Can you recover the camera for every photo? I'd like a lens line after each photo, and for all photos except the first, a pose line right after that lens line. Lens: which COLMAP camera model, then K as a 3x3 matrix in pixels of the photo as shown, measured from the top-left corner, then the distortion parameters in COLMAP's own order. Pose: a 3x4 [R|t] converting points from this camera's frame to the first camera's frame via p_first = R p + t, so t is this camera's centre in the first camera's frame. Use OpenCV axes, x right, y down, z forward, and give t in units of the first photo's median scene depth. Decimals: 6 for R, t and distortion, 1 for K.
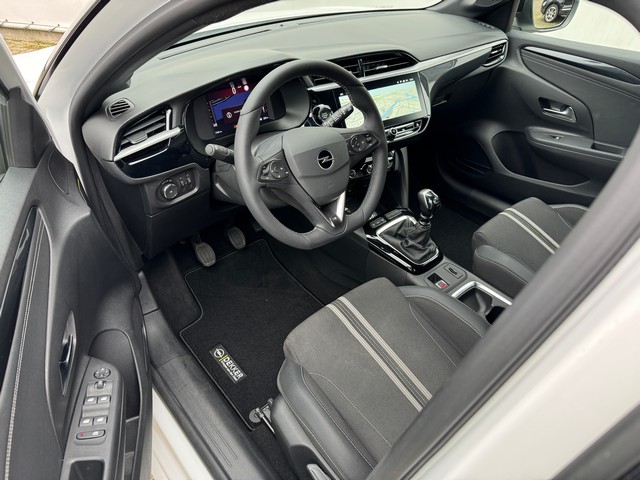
lens RADIAL K [[442.6, 0, 315.0], [0, 442.6, 241.1], [0, 0, 1]] dist [0.048019, -0.044524]
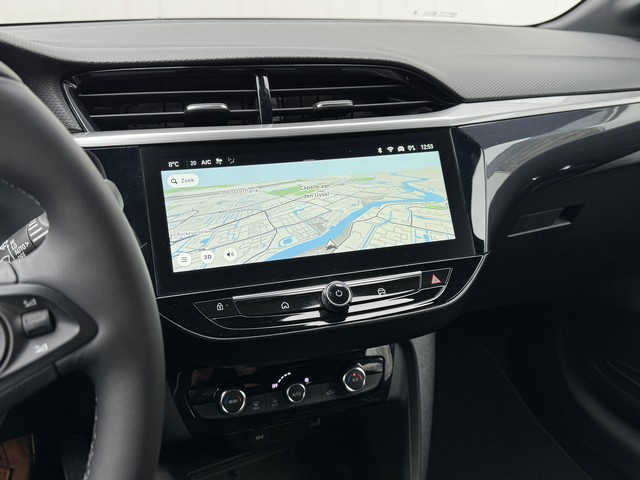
lens RADIAL K [[608.1, 0, 322.3], [0, 608.1, 243.4], [0, 0, 1]] dist [0.043150, 0.000000]
pose [[0.977464, 0.090711, -0.190618, 0.234199], [-0.136005, 0.961198, -0.240001, -0.173770], [0.161451, 0.260518, 0.951874, 0.576651]]
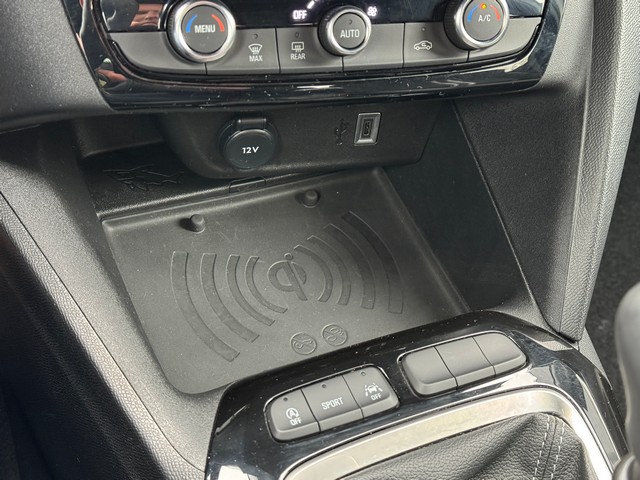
lens RADIAL K [[960.8, 0, 318.4], [0, 960.8, 237.2], [0, 0, 1]] dist [0.042151, 0.000000]
pose [[0.965559, 0.214595, -0.147122, 0.185751], [-0.214682, 0.976561, 0.015477, -0.106362], [0.146995, 0.016640, 0.988997, 0.738373]]
